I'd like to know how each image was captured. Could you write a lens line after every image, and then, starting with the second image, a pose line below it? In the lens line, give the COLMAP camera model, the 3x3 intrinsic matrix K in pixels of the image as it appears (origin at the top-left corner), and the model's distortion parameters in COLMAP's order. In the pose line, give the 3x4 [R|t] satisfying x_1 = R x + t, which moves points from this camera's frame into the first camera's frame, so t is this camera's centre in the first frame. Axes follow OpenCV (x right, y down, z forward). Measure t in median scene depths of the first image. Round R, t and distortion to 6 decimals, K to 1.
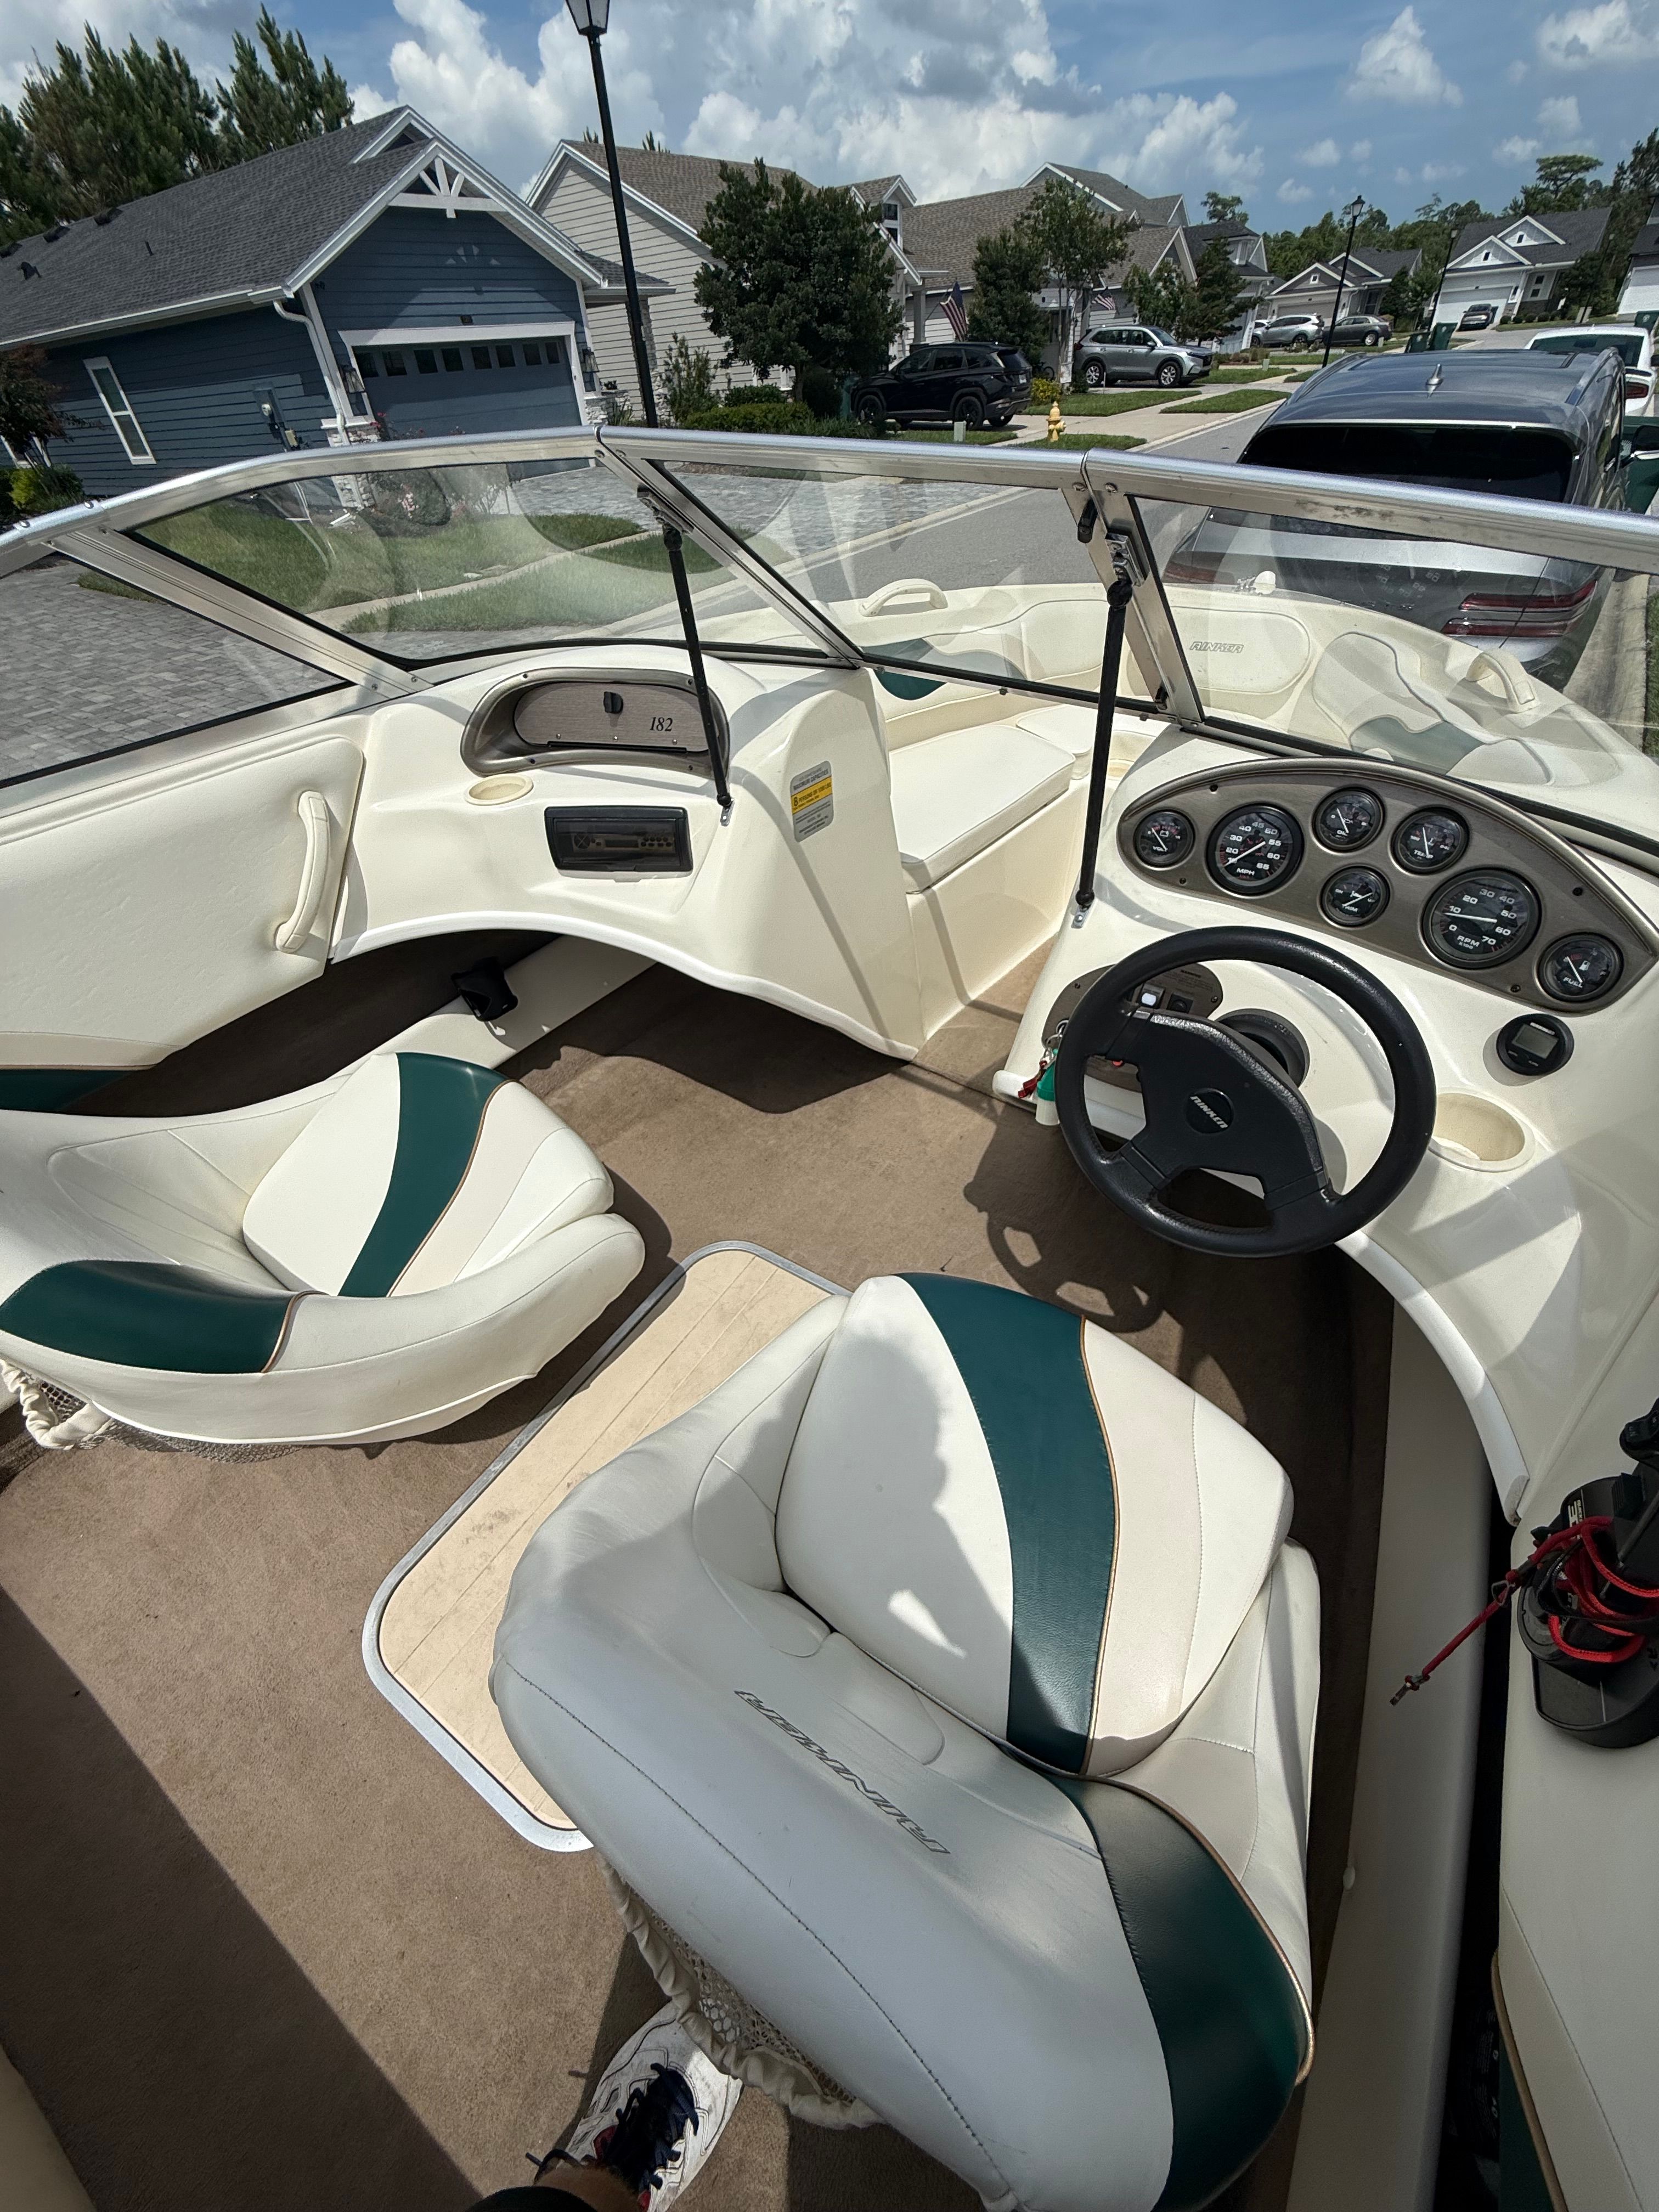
lens RADIAL K [[882.5, 0, 829.5], [0, 882.5, 1106.0], [0, 0, 1]] dist [0.000563, 0.000023]
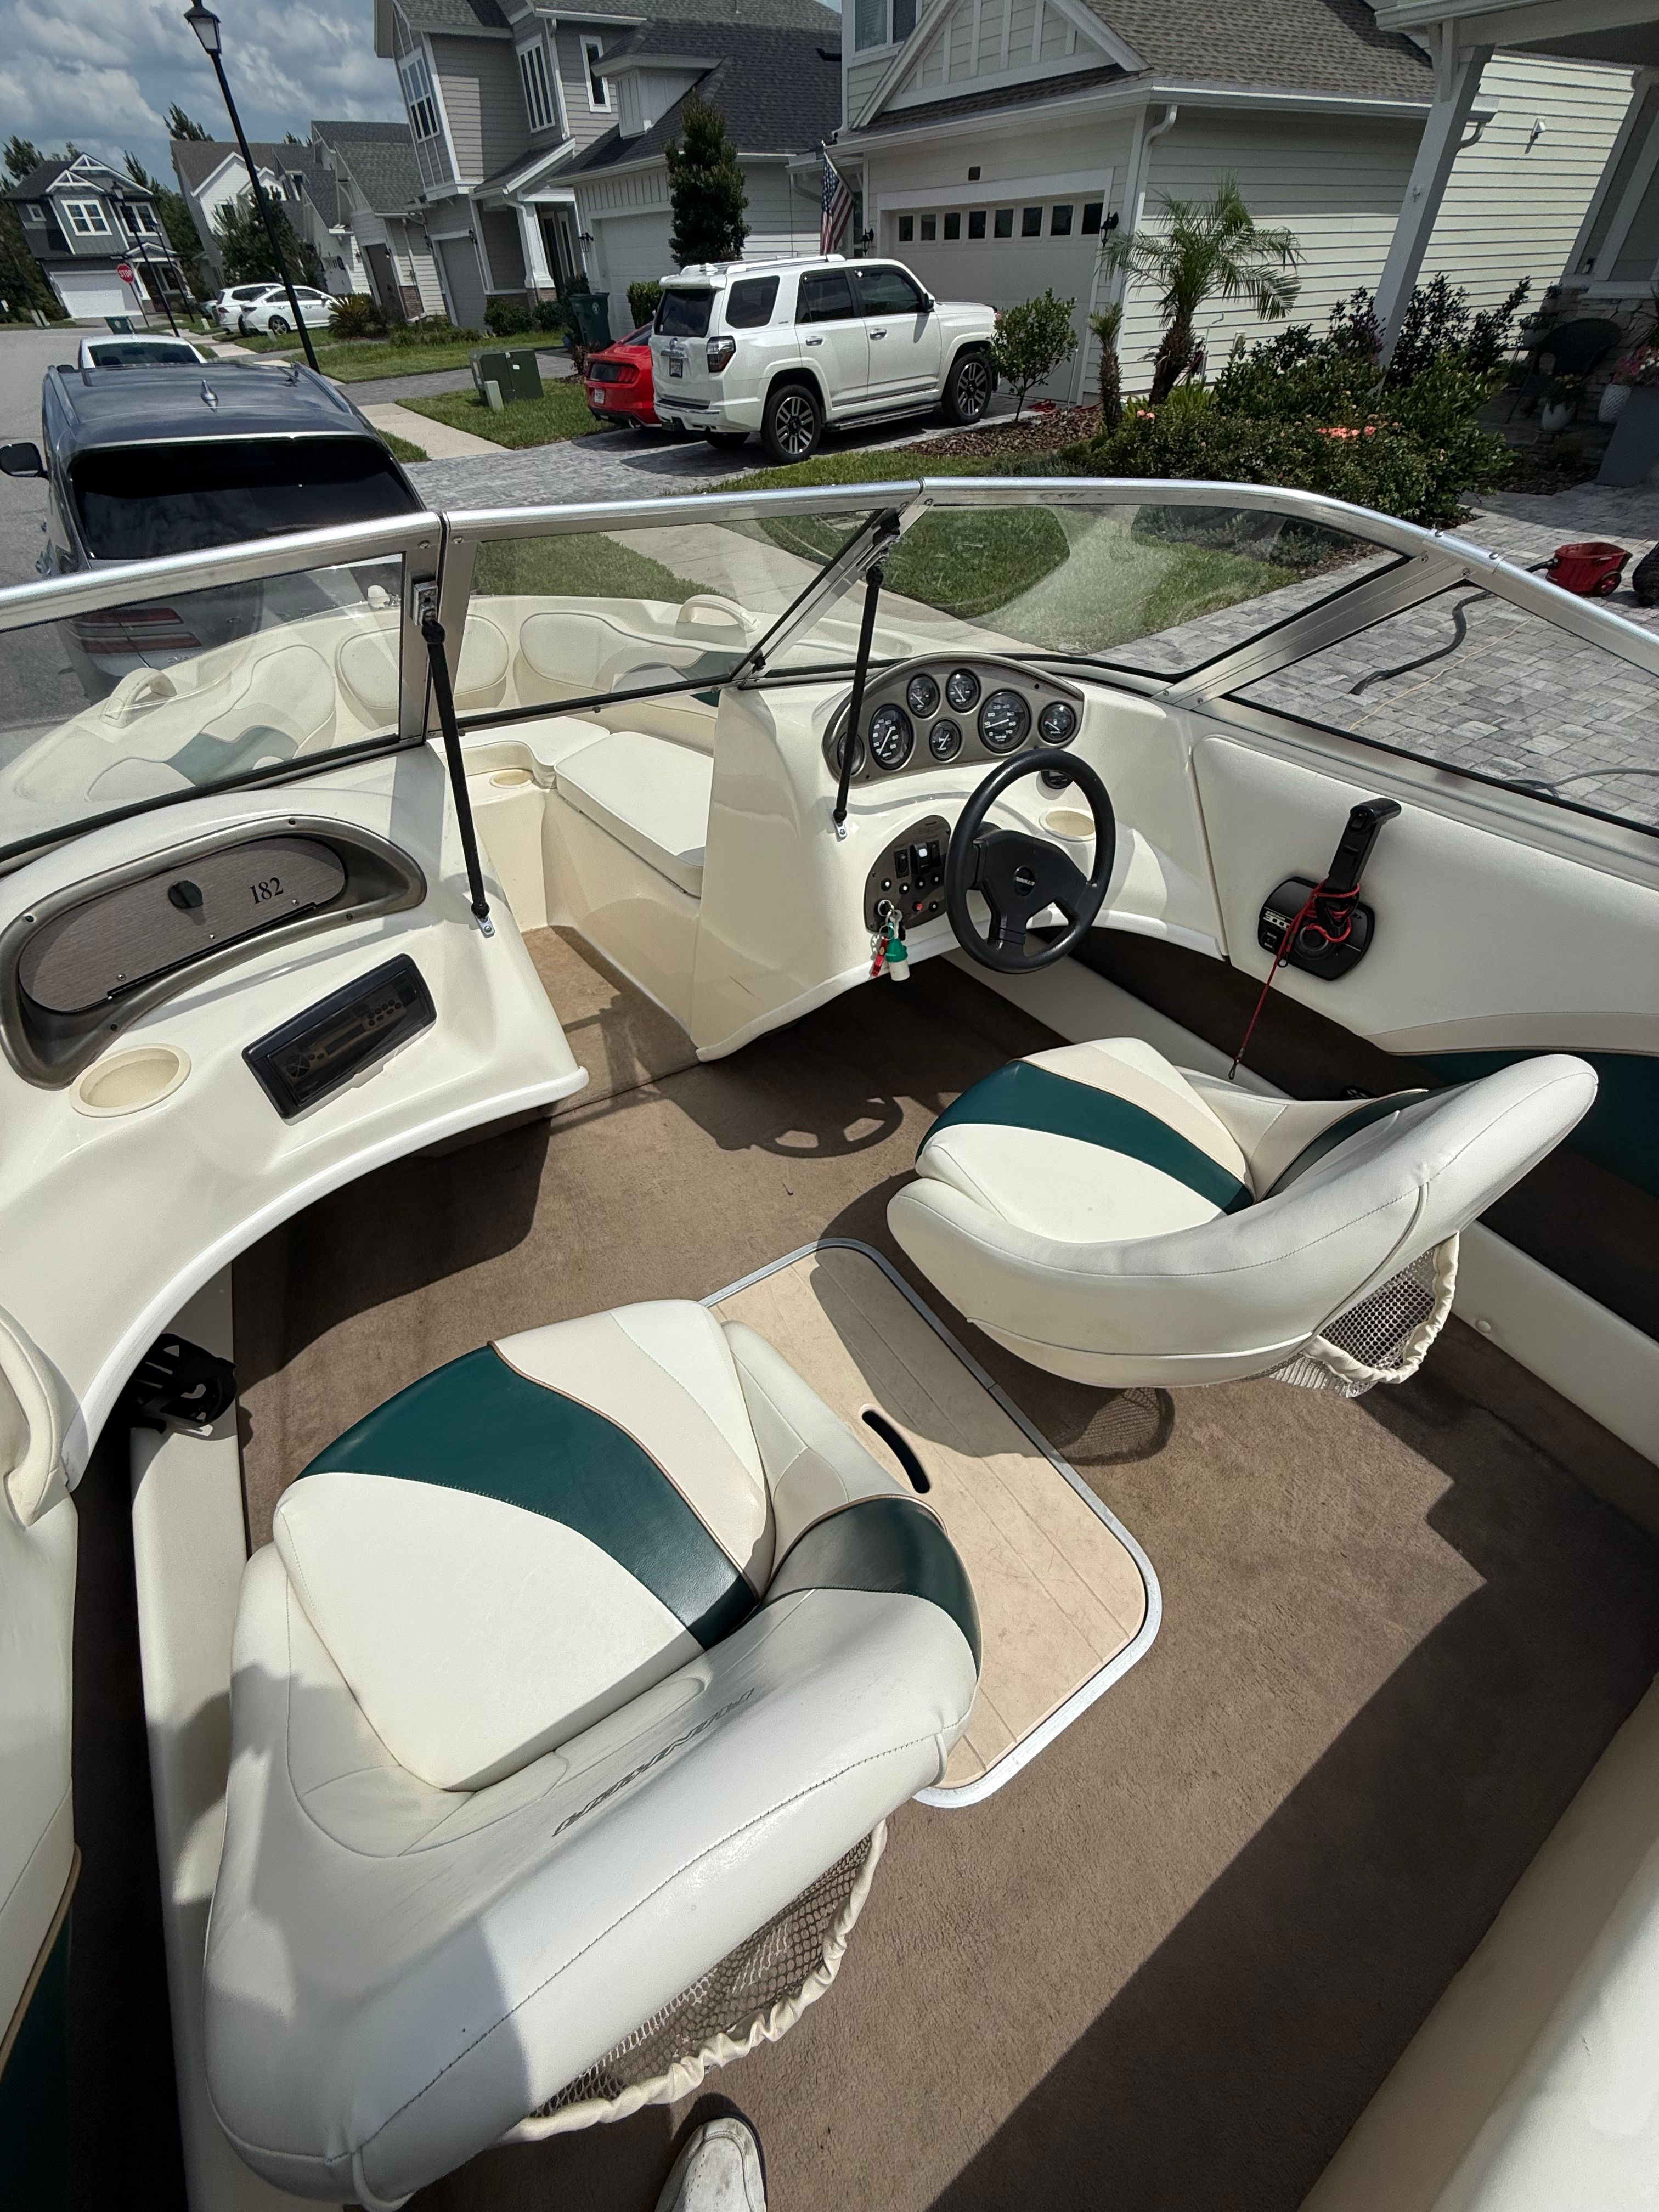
lens RADIAL K [[882.5, 0, 829.5], [0, 882.5, 1106.0], [0, 0, 1]] dist [0.000563, 0.000023]
pose [[0.387944, -0.595272, 0.703670, -0.641270], [0.597273, 0.743833, 0.299963, -0.229165], [-0.701972, 0.303914, 0.644105, 0.220726]]
